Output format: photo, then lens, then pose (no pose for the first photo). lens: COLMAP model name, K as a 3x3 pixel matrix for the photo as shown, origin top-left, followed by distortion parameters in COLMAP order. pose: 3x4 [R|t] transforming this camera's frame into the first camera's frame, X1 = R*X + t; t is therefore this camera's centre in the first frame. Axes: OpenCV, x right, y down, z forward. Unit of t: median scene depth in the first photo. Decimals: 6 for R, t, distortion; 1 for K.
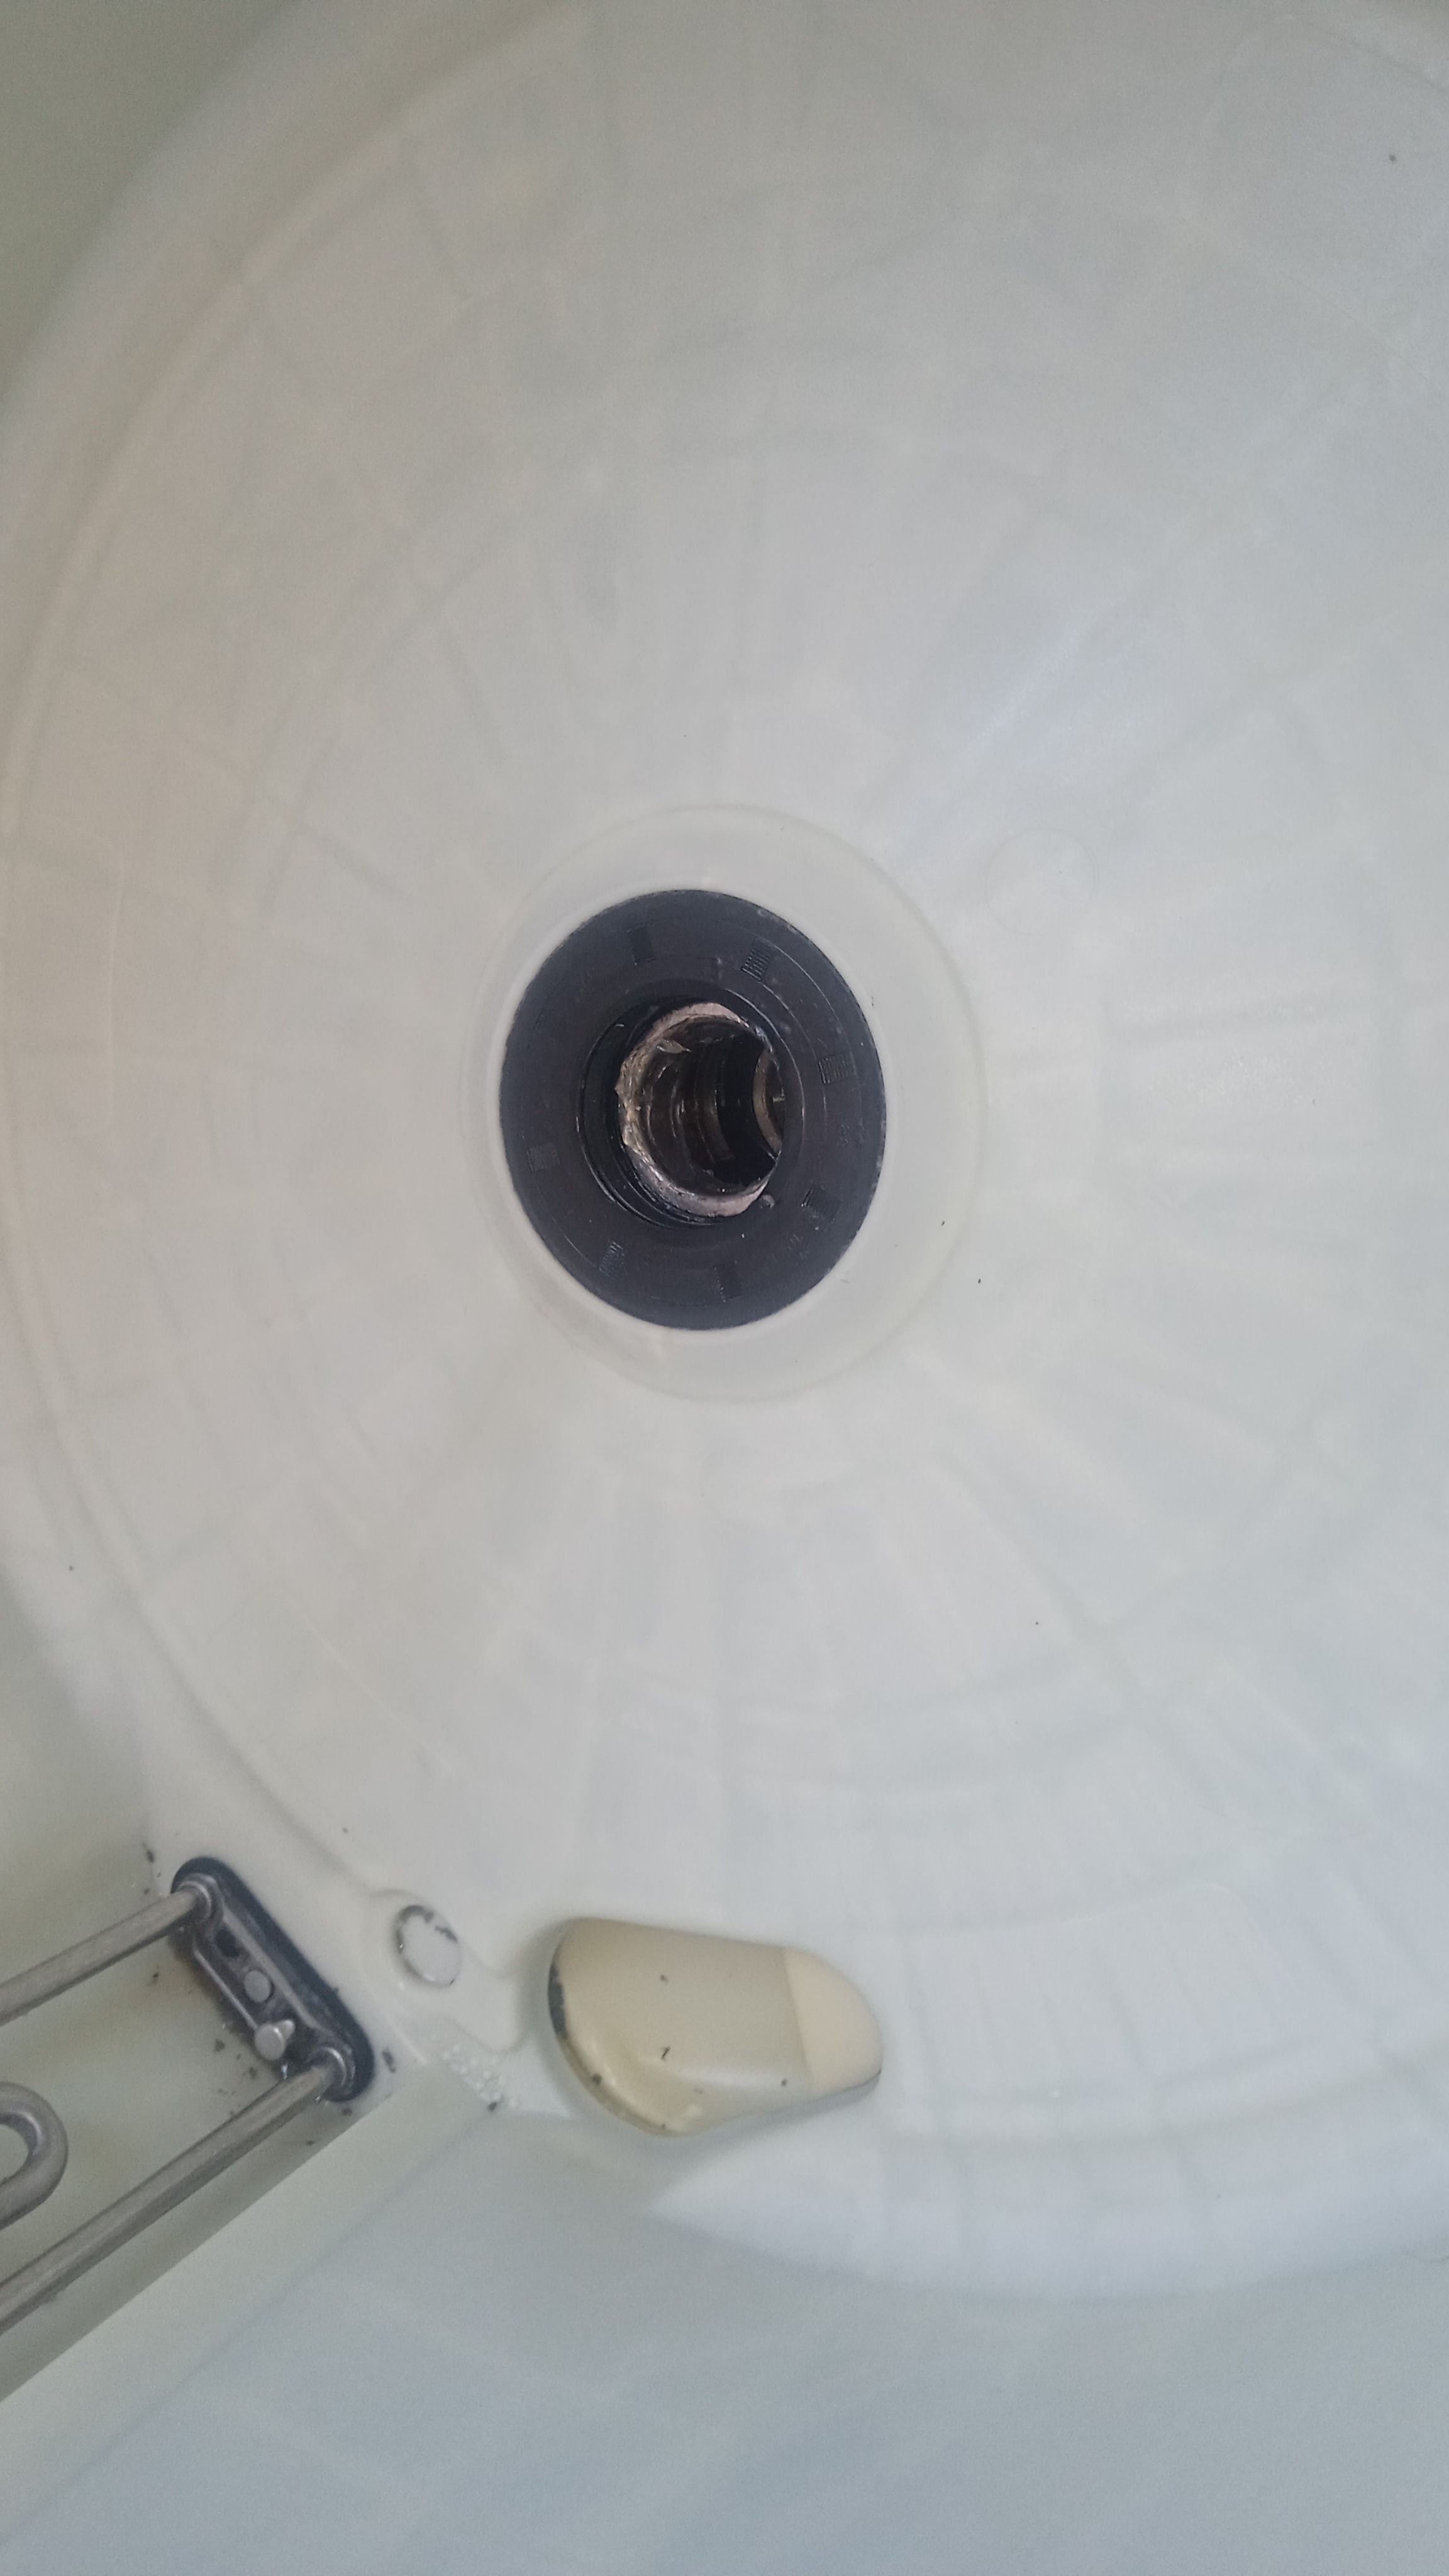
lens RADIAL K [[2194.0, 0, 724.5], [0, 2194.0, 1288.0], [0, 0, 1]] dist [0.005080, -0.000173]
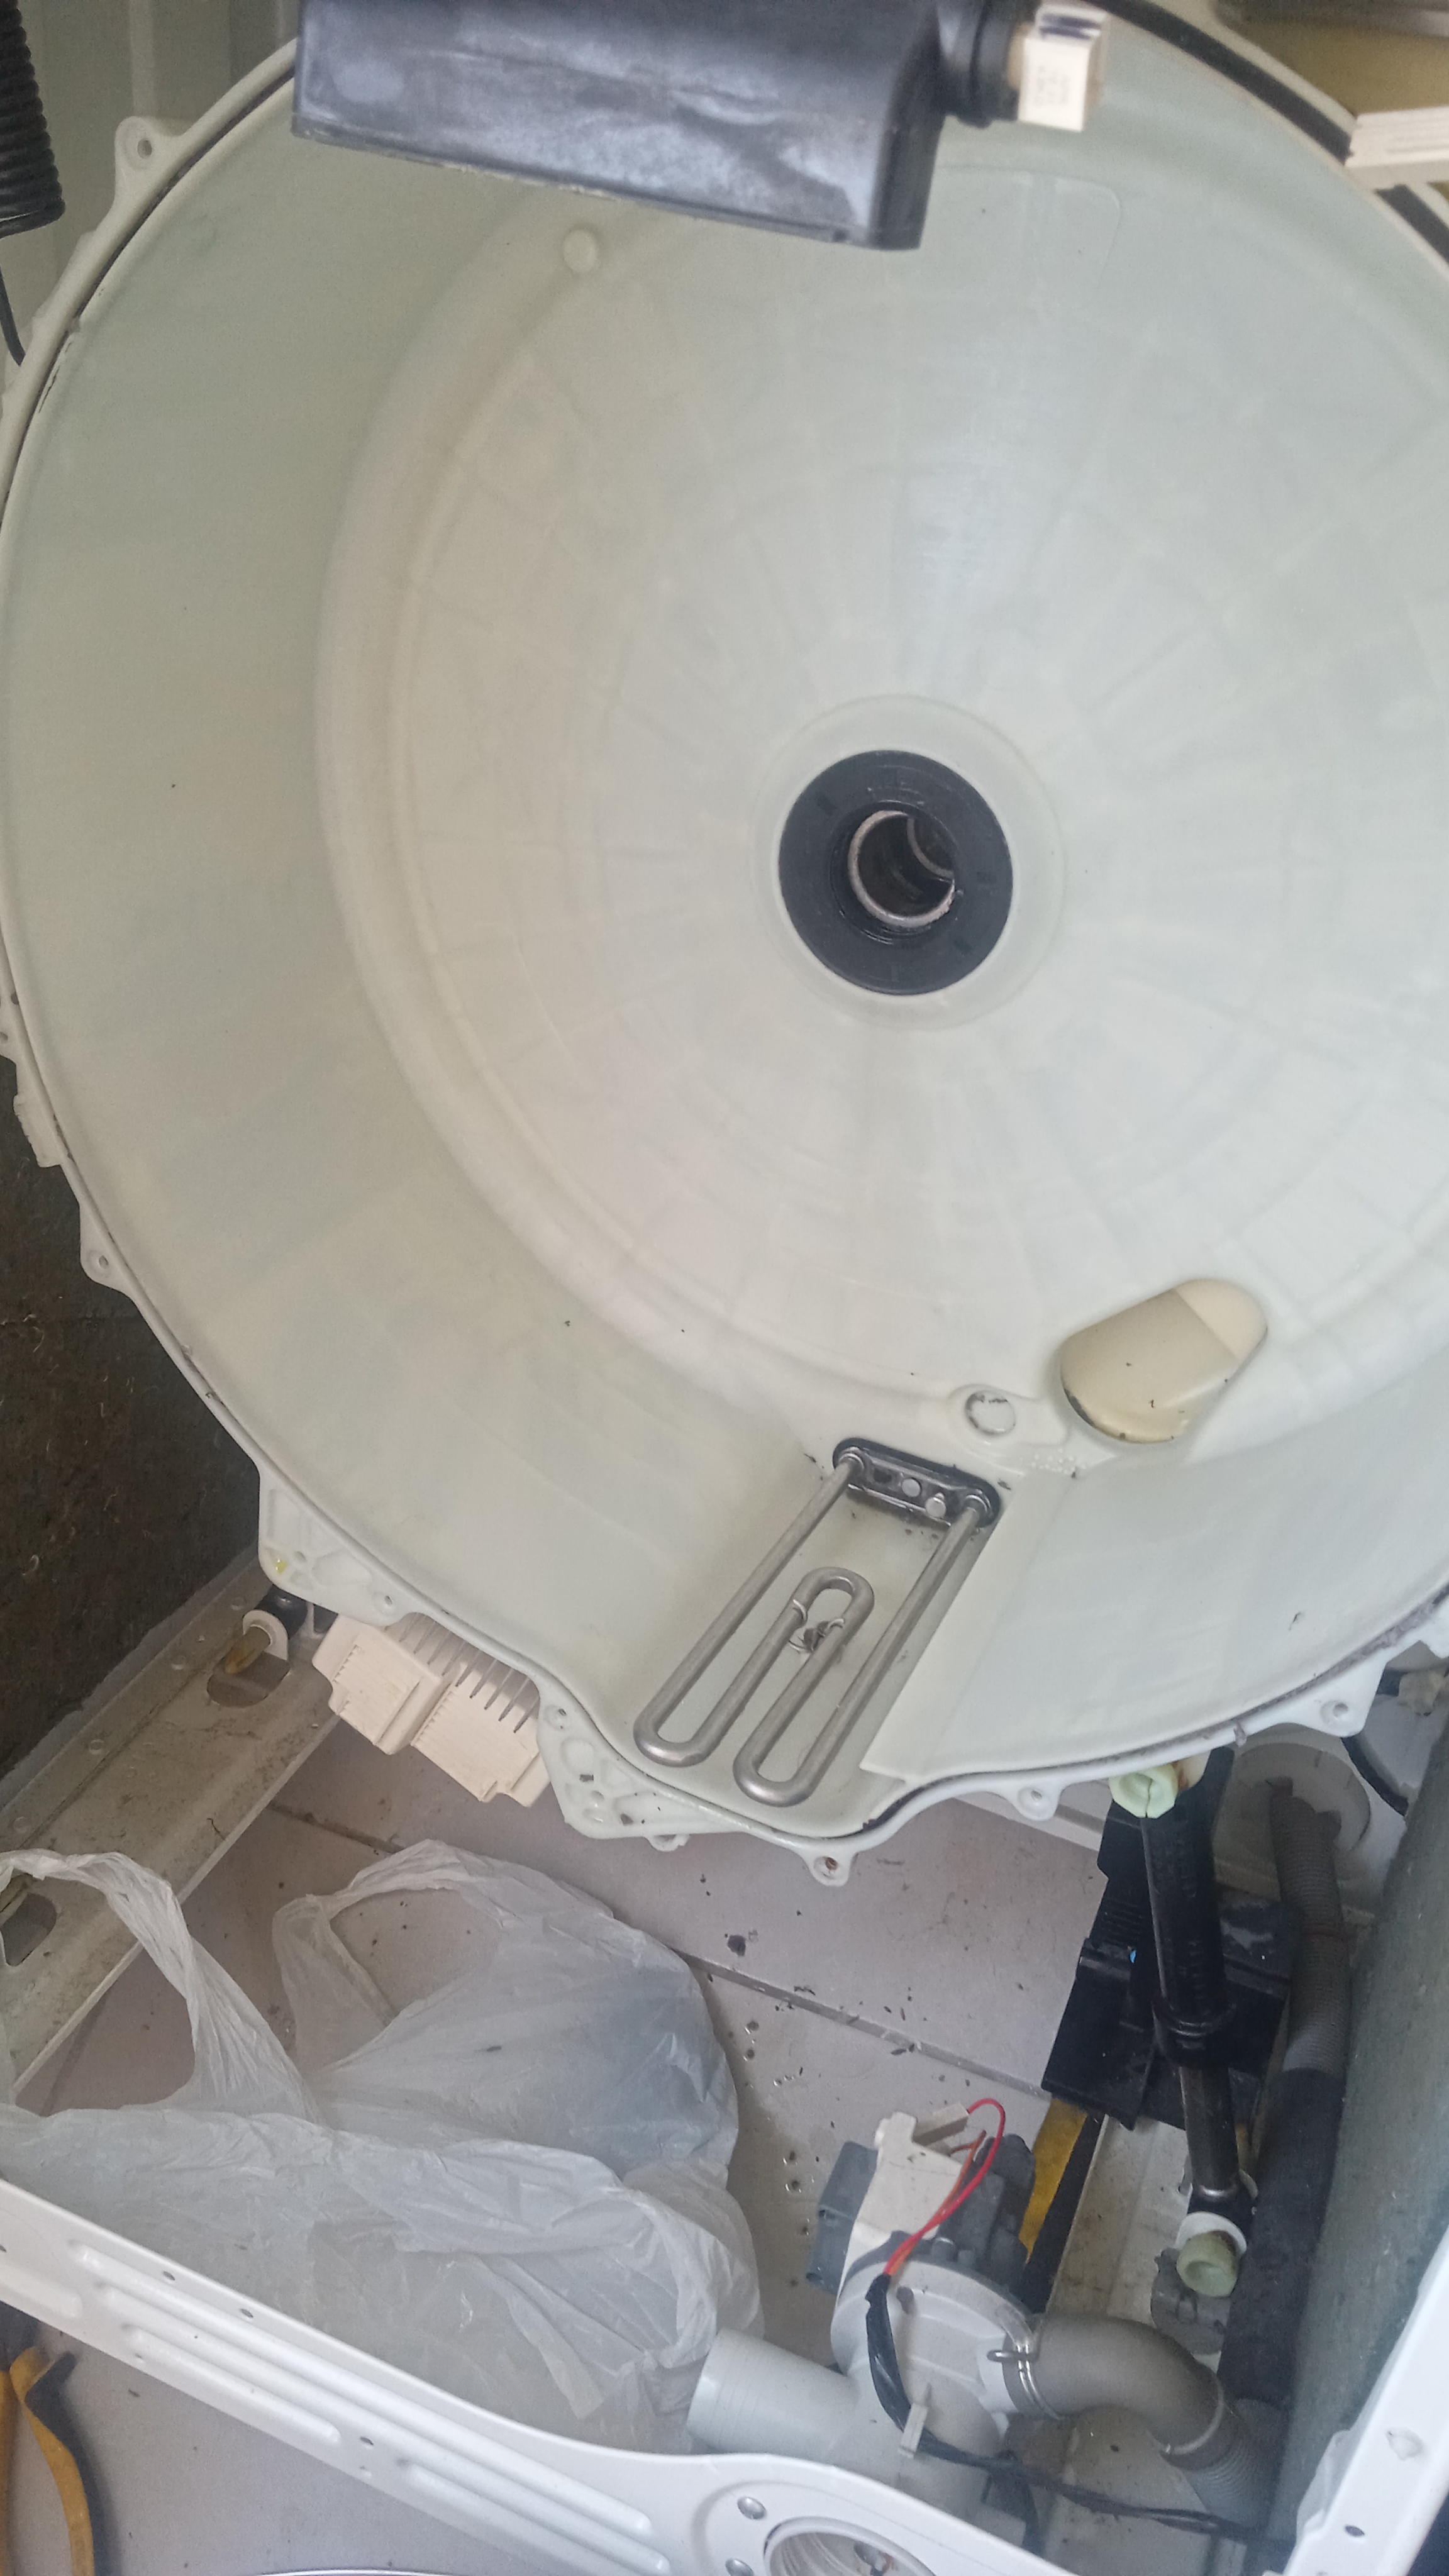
lens RADIAL K [[2120.8, 0, 724.5], [0, 2120.8, 1288.0], [0, 0, 1]] dist [0.011272, -0.007283]
pose [[0.865314, -0.488674, -0.111489, -0.084728], [0.494834, 0.868293, 0.034753, 0.064771], [0.079822, -0.085240, 0.993158, -0.582702]]
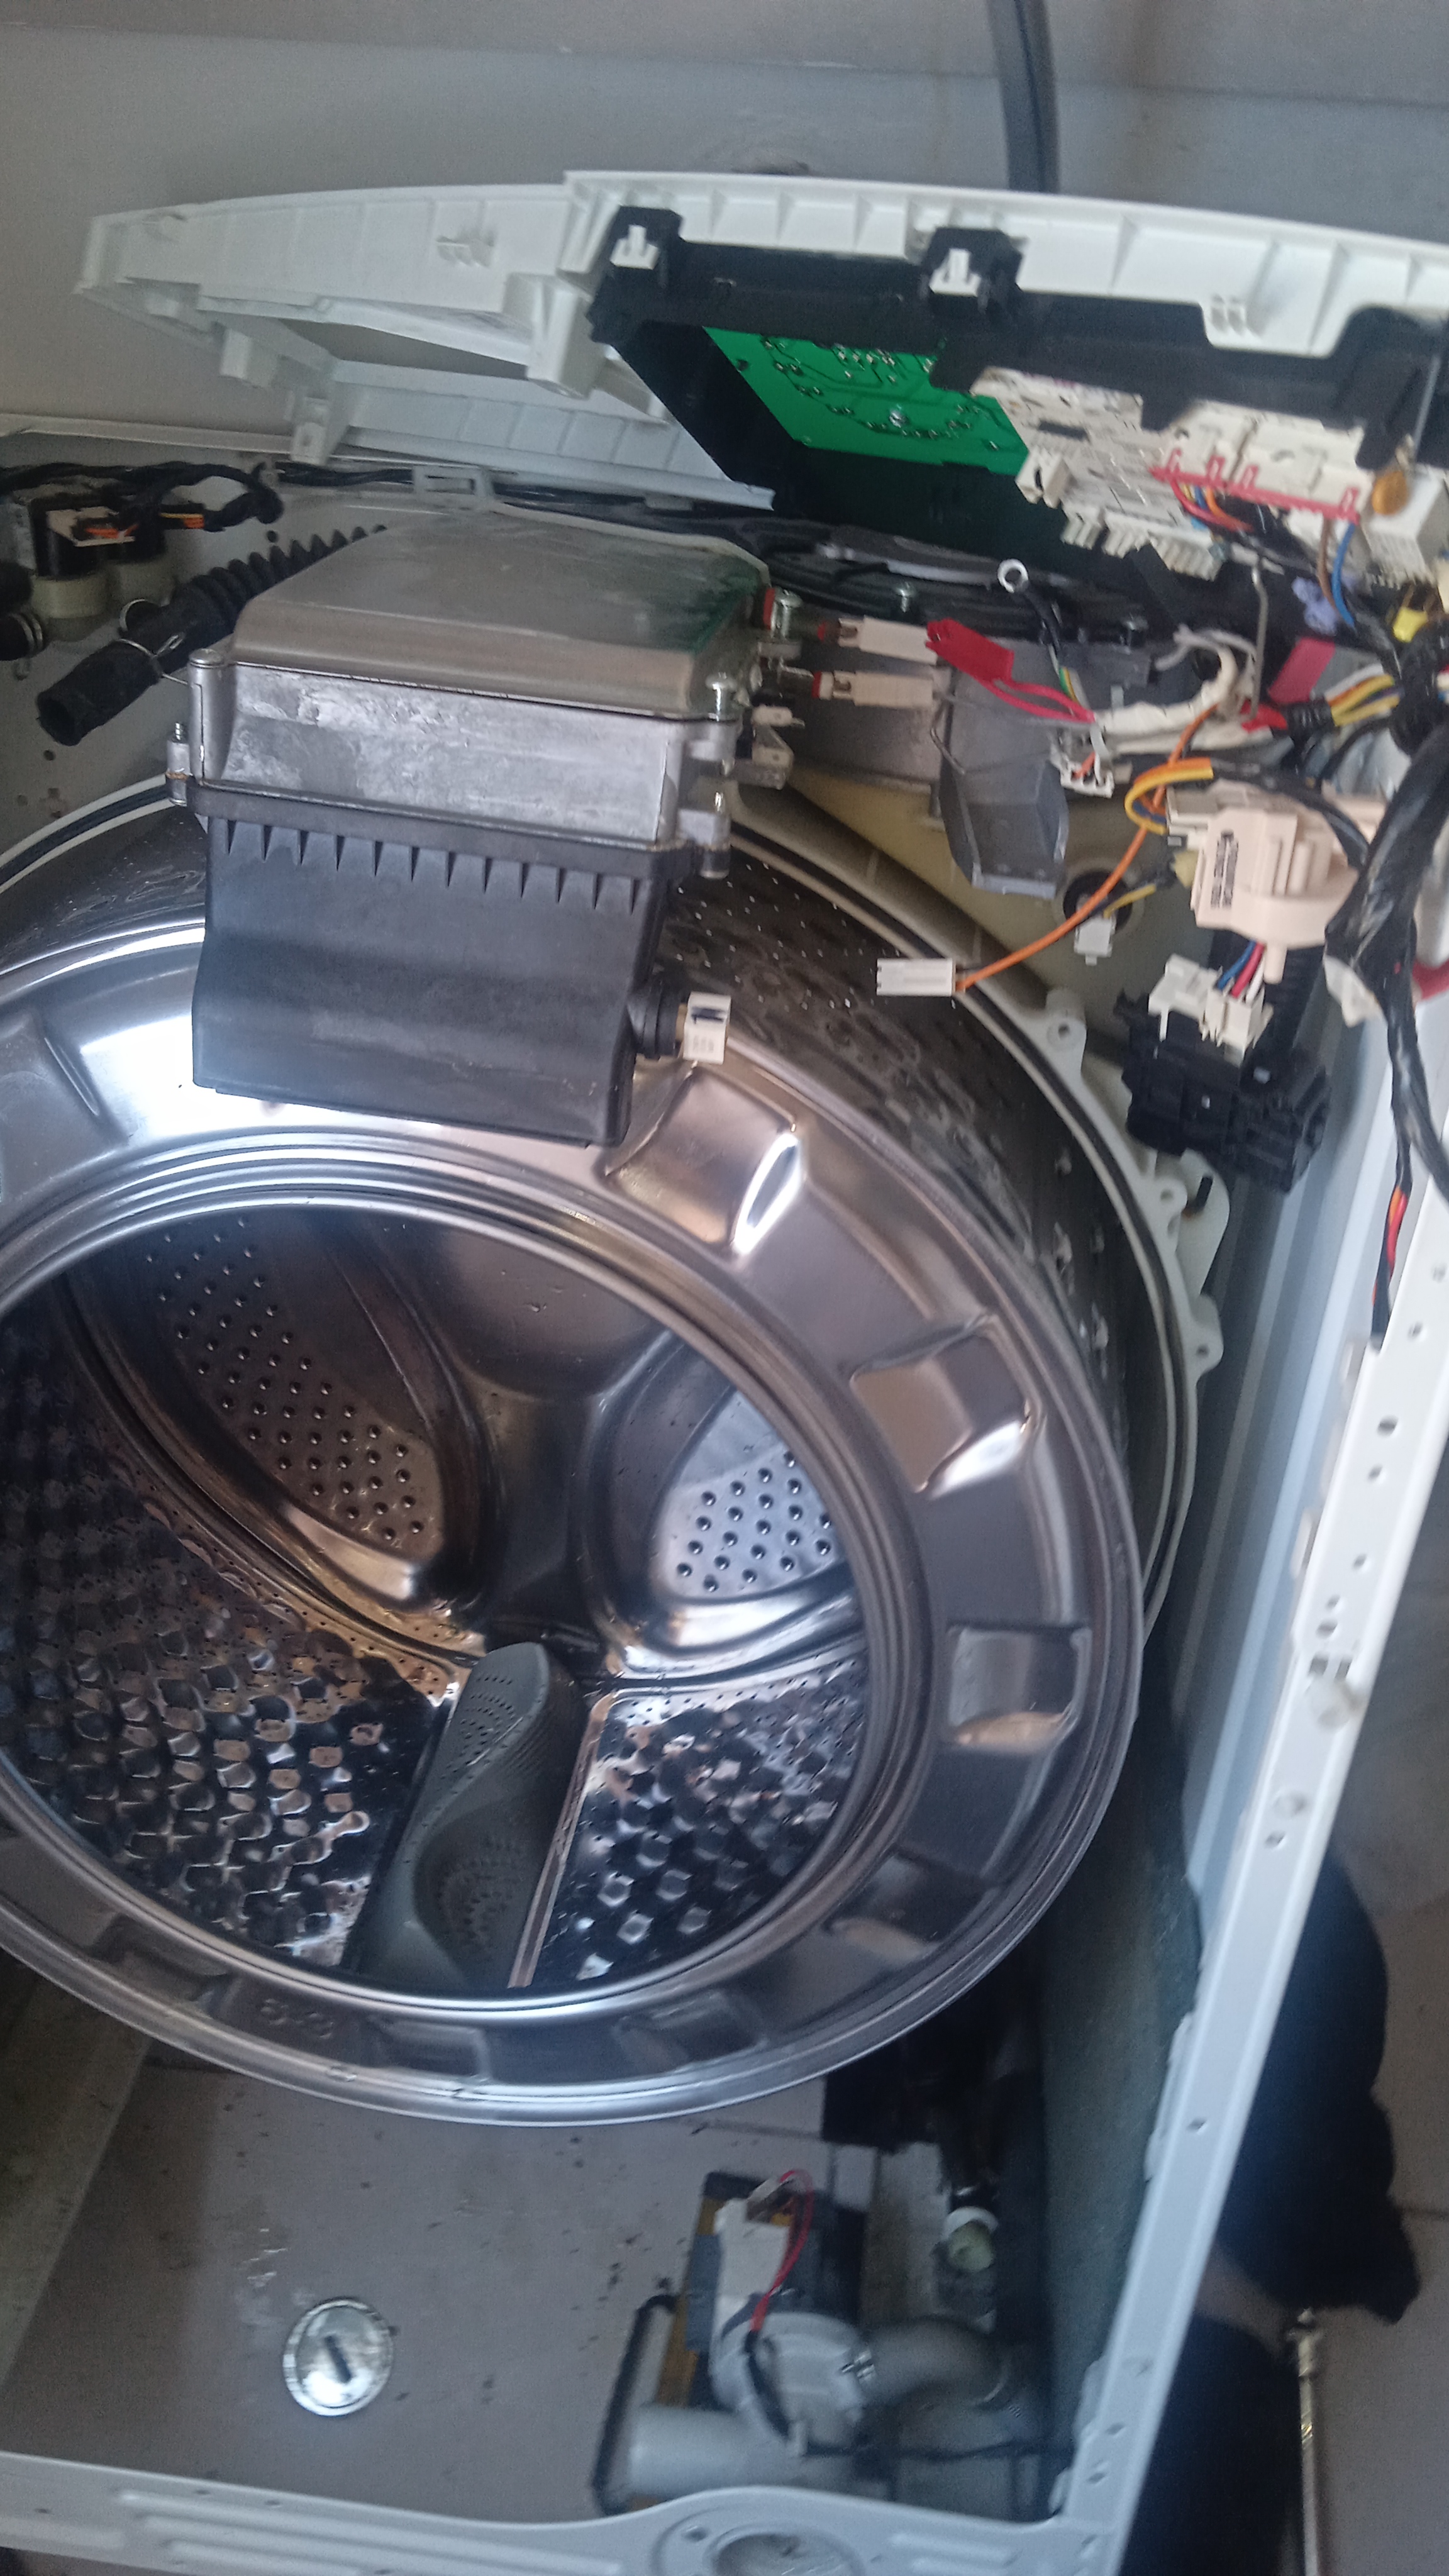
lens RADIAL K [[2138.6, 0, 715.3], [0, 2138.6, 1298.1], [0, 0, 1]] dist [0.013842, 0.005396]
pose [[0.770334, -0.635436, 0.052982, -0.026354], [0.621397, 0.766749, 0.161125, -0.239290], [-0.143009, -0.091197, 0.985511, -0.945612]]
